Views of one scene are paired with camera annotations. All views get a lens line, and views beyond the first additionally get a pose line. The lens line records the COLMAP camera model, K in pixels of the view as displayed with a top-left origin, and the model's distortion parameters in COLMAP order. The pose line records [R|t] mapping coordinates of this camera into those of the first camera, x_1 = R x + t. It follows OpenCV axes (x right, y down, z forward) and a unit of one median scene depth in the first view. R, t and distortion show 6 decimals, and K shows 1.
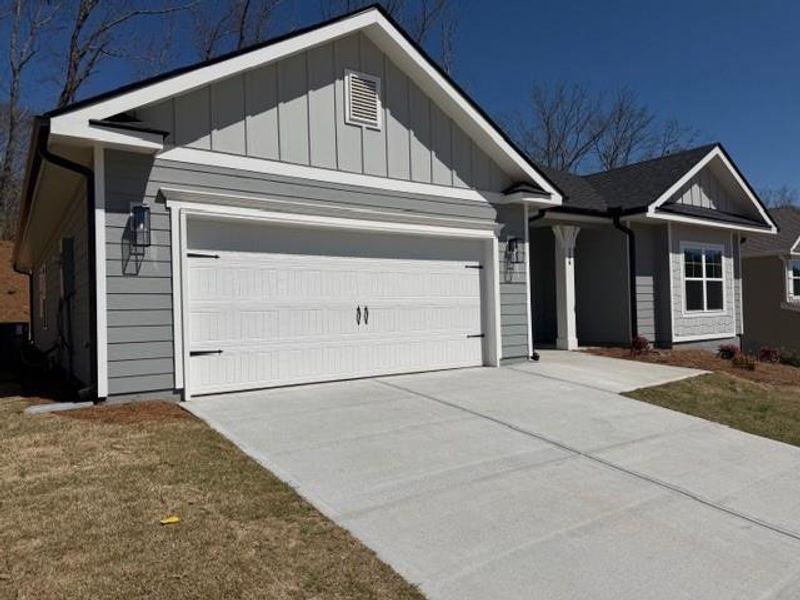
lens RADIAL K [[555.0, 0, 400.0], [0, 555.0, 300.0], [0, 0, 1]] dist [-0.002274, -0.001532]
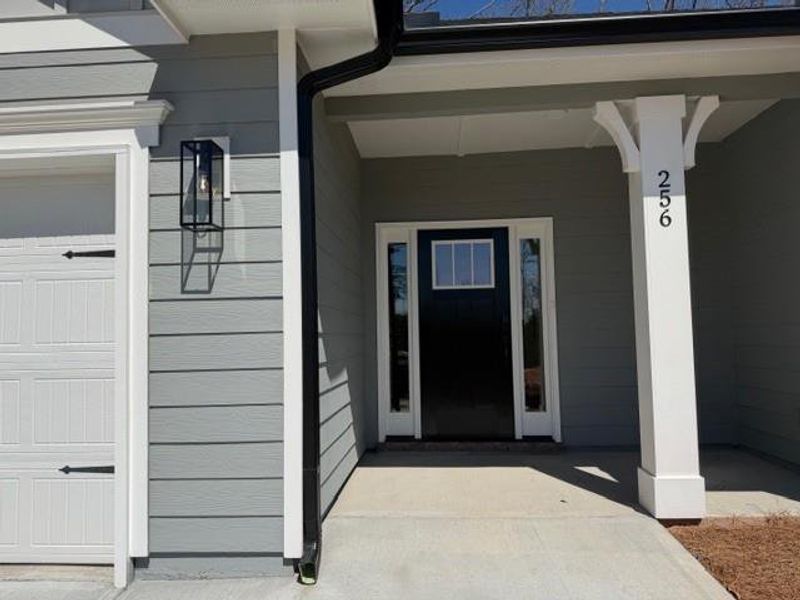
lens RADIAL K [[555.0, 0, 400.0], [0, 555.0, 300.0], [0, 0, 1]] dist [-0.002274, -0.001532]
pose [[0.803732, -0.027086, -0.594375, 0.459074], [0.016882, 0.999599, -0.022725, -0.021250], [0.594752, 0.008231, 0.803867, 0.828478]]
